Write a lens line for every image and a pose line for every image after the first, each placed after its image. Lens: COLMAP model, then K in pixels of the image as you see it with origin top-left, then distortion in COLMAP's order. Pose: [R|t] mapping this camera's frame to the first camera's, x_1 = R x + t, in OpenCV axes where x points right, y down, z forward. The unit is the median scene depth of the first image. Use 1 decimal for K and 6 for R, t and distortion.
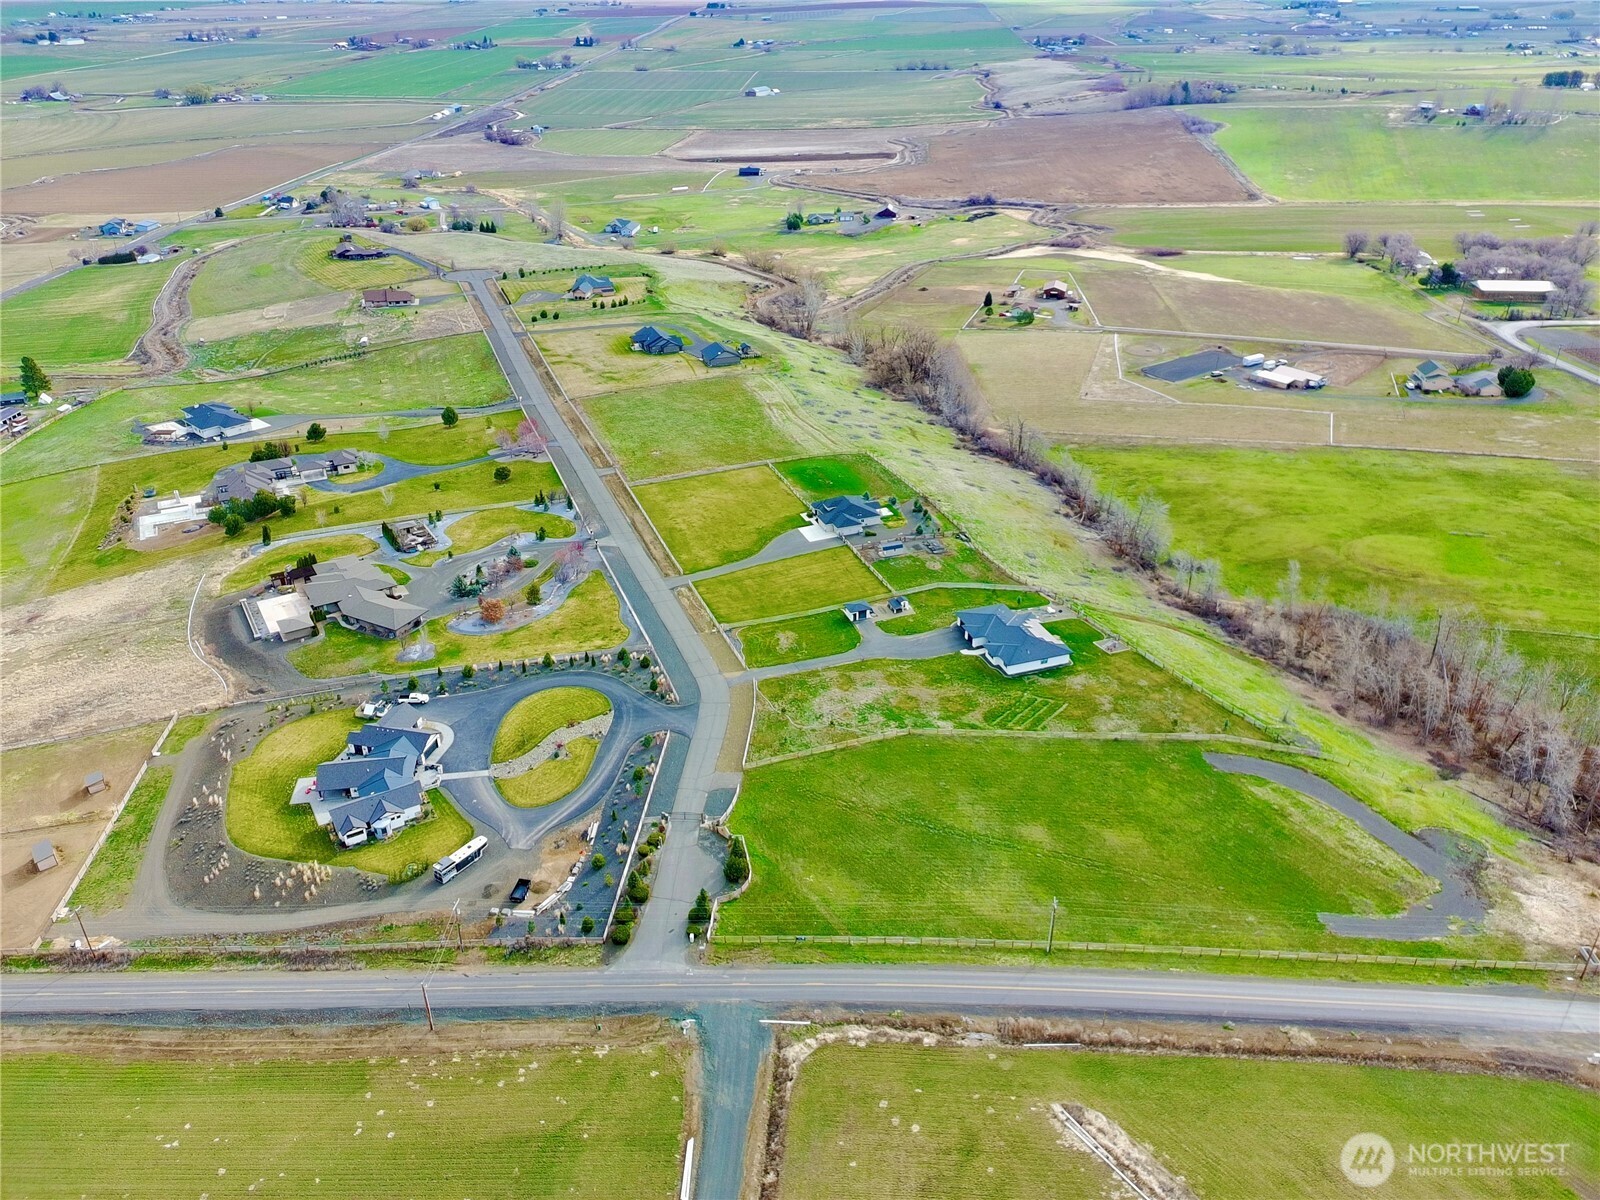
lens RADIAL K [[1175.6, 0, 803.1], [0, 1175.6, 594.7], [0, 0, 1]] dist [0.080050, -0.081835]
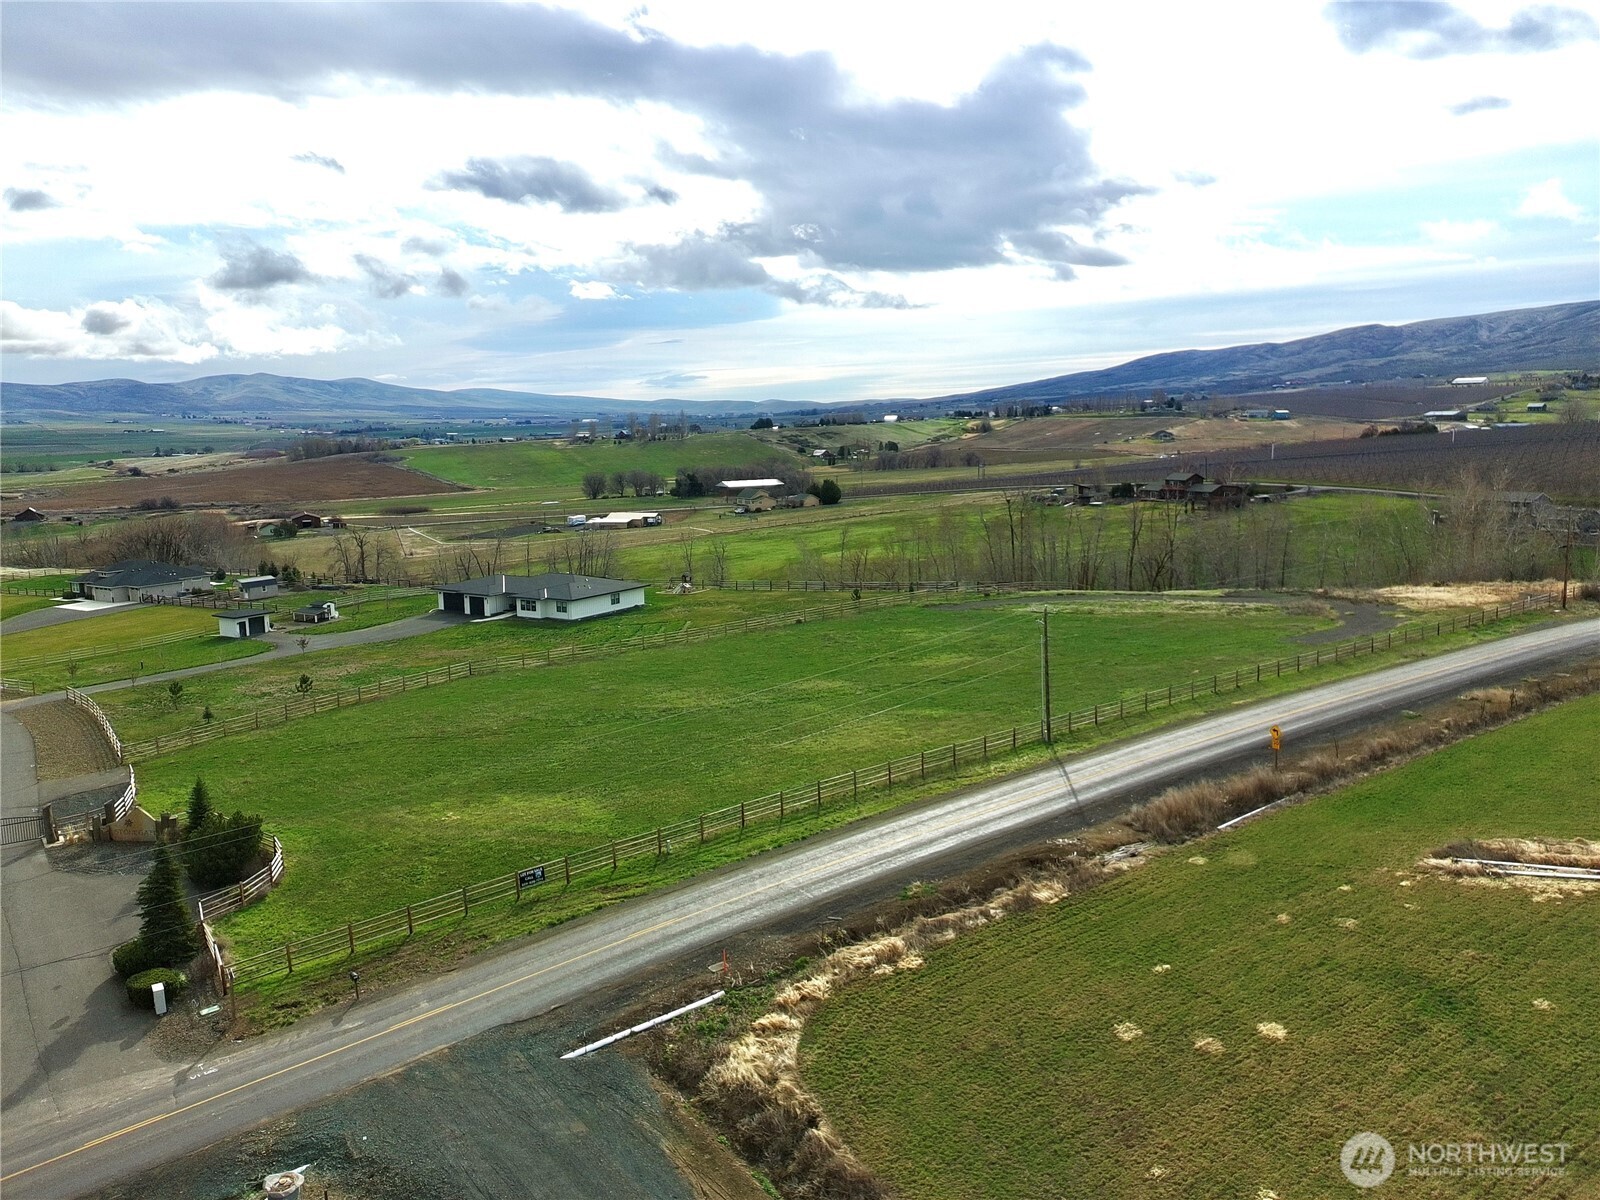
lens RADIAL K [[1175.6, 0, 803.1], [0, 1175.6, 594.7], [0, 0, 1]] dist [0.080050, -0.081835]
pose [[0.773003, -0.100223, 0.626436, -0.127327], [0.313481, 0.918811, -0.239825, 0.280985], [-0.551540, 0.381761, 0.741661, 0.588799]]
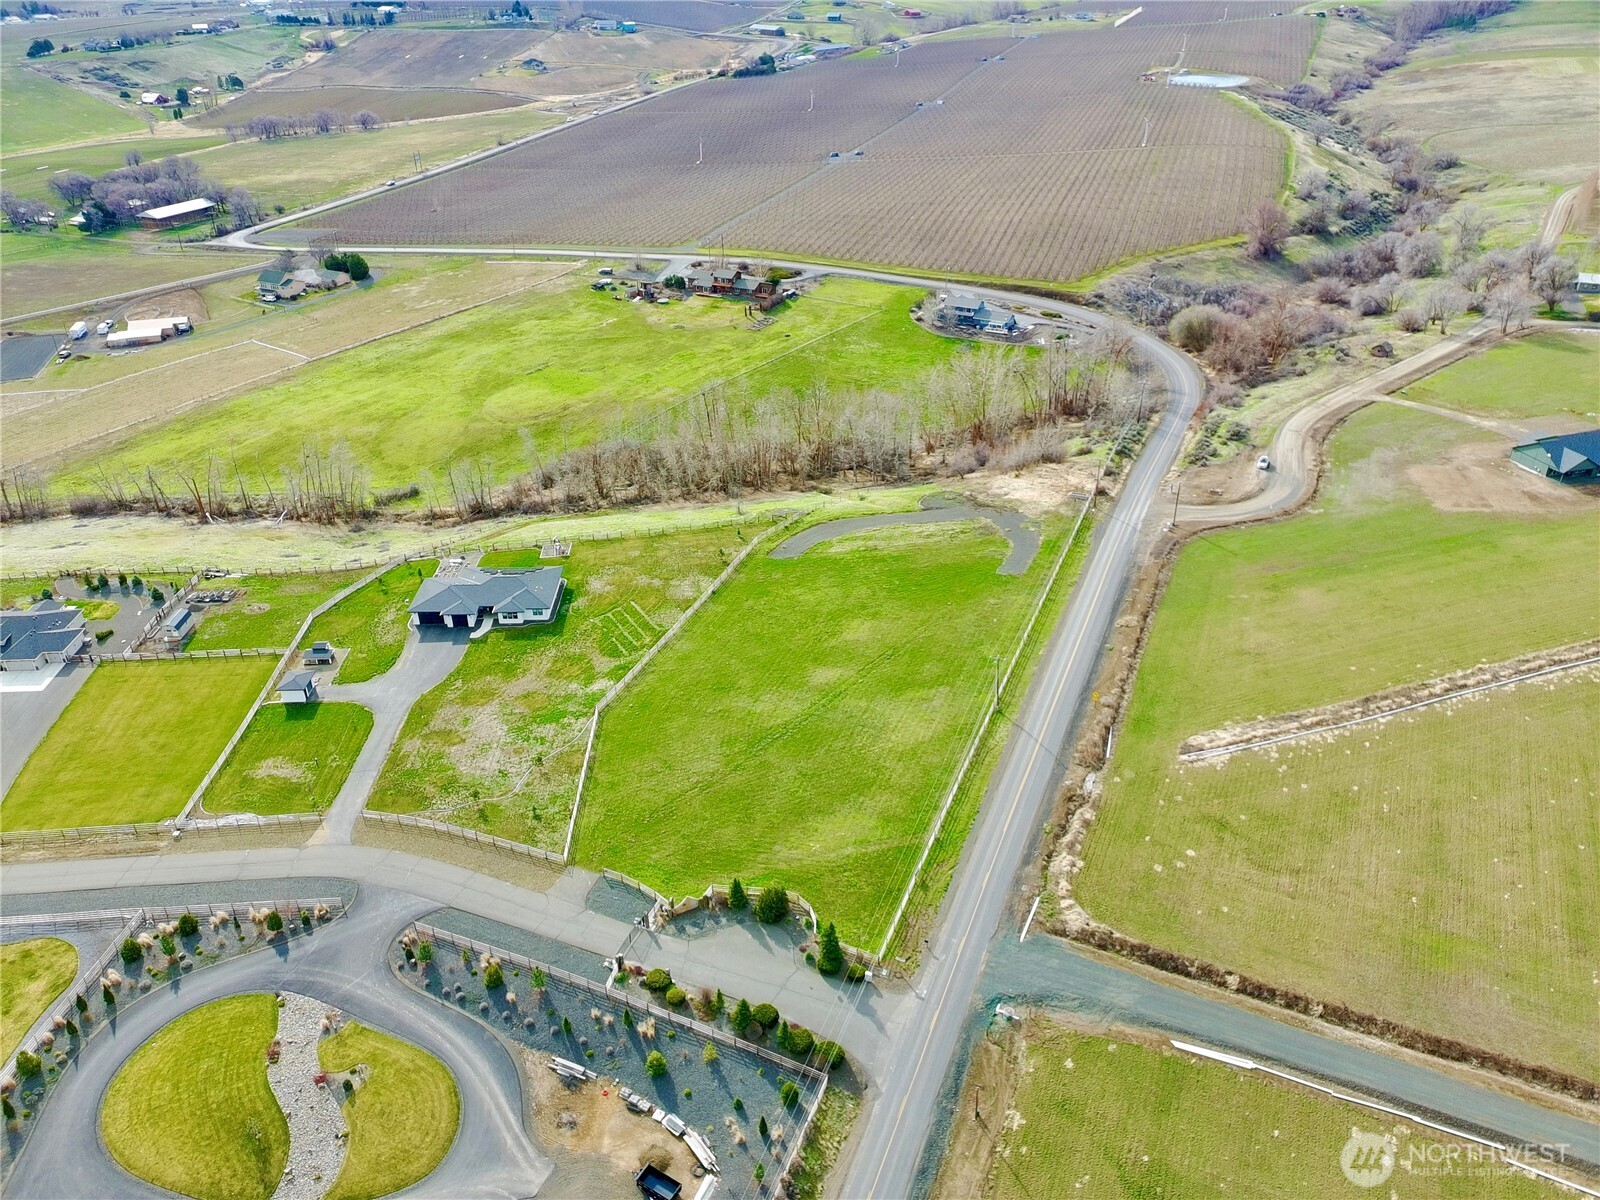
lens RADIAL K [[1175.6, 0, 803.1], [0, 1175.6, 594.7], [0, 0, 1]] dist [0.080050, -0.081835]
pose [[0.311417, -0.464529, 0.828995, -0.542423], [0.458314, 0.837628, 0.297199, -0.134715], [-0.832447, 0.287387, 0.473752, 0.539659]]
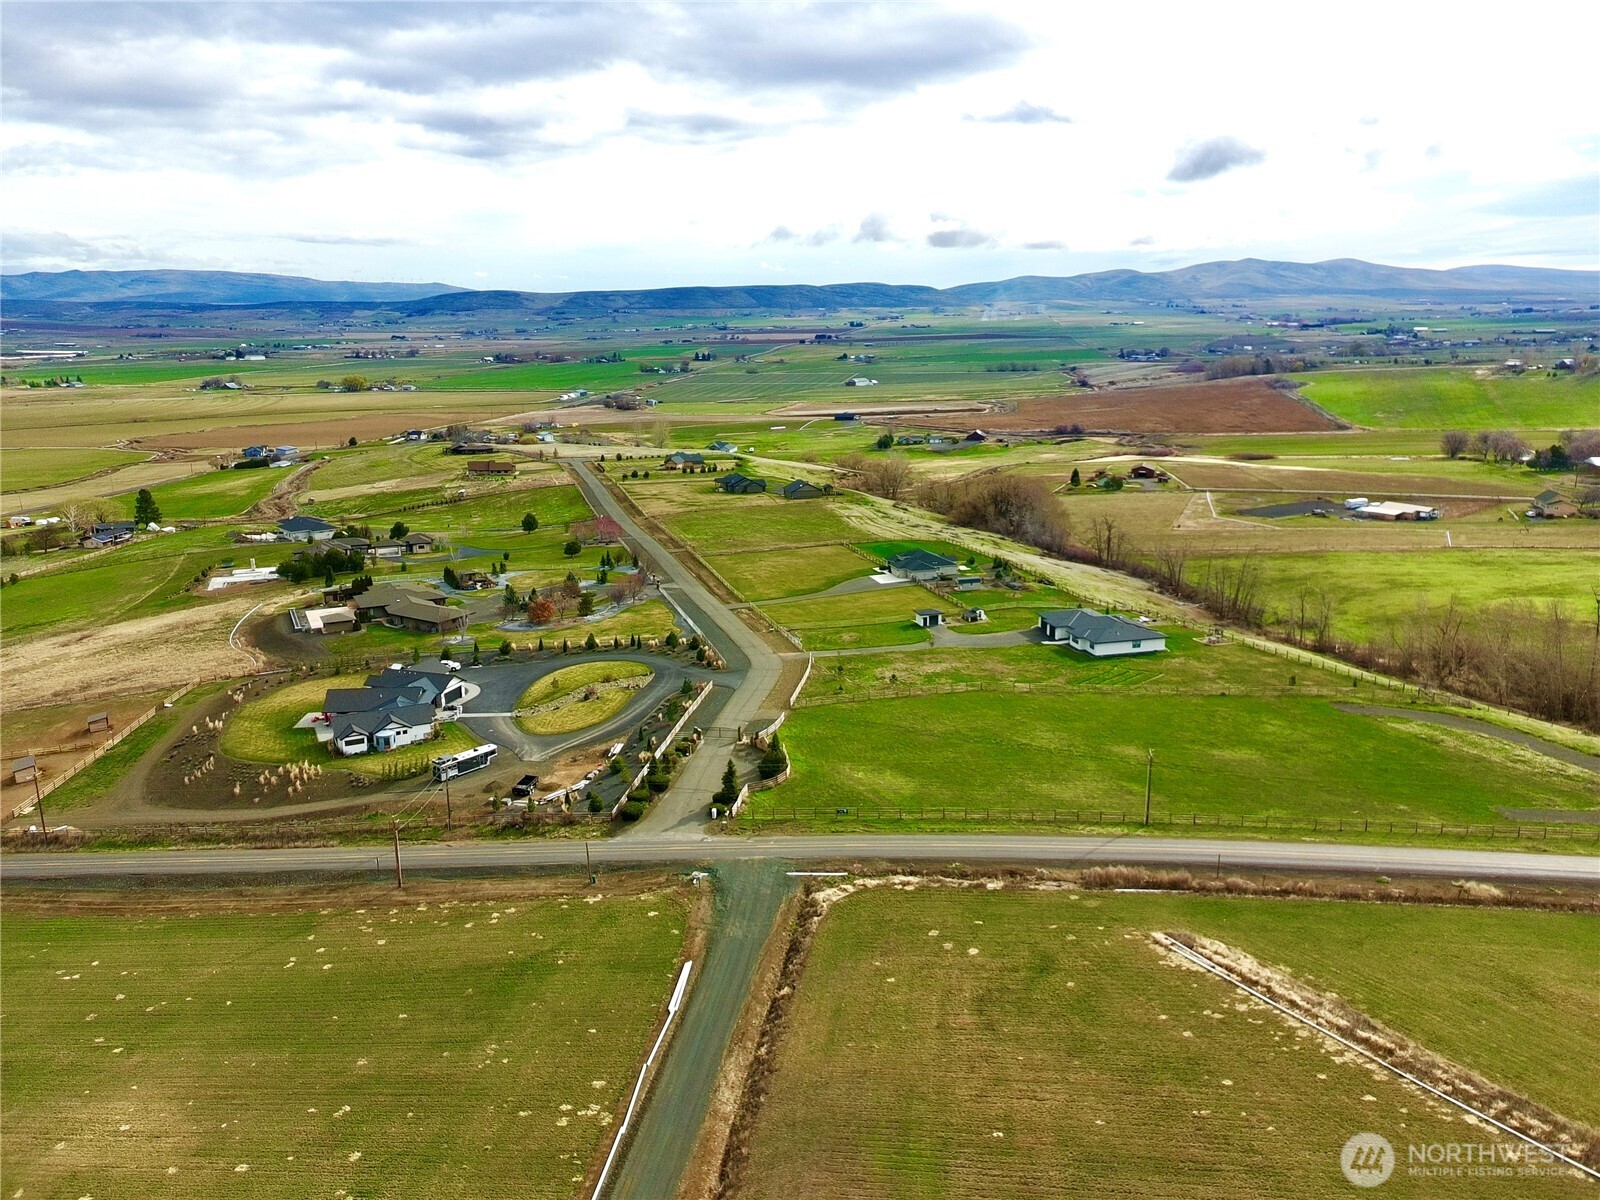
lens RADIAL K [[1175.6, 0, 803.1], [0, 1175.6, 594.7], [0, 0, 1]] dist [0.080050, -0.081835]
pose [[0.996458, 0.013352, -0.083020, 0.032718], [-0.034546, 0.965146, -0.259421, 0.314080], [0.076663, 0.261371, 0.962189, 0.135698]]
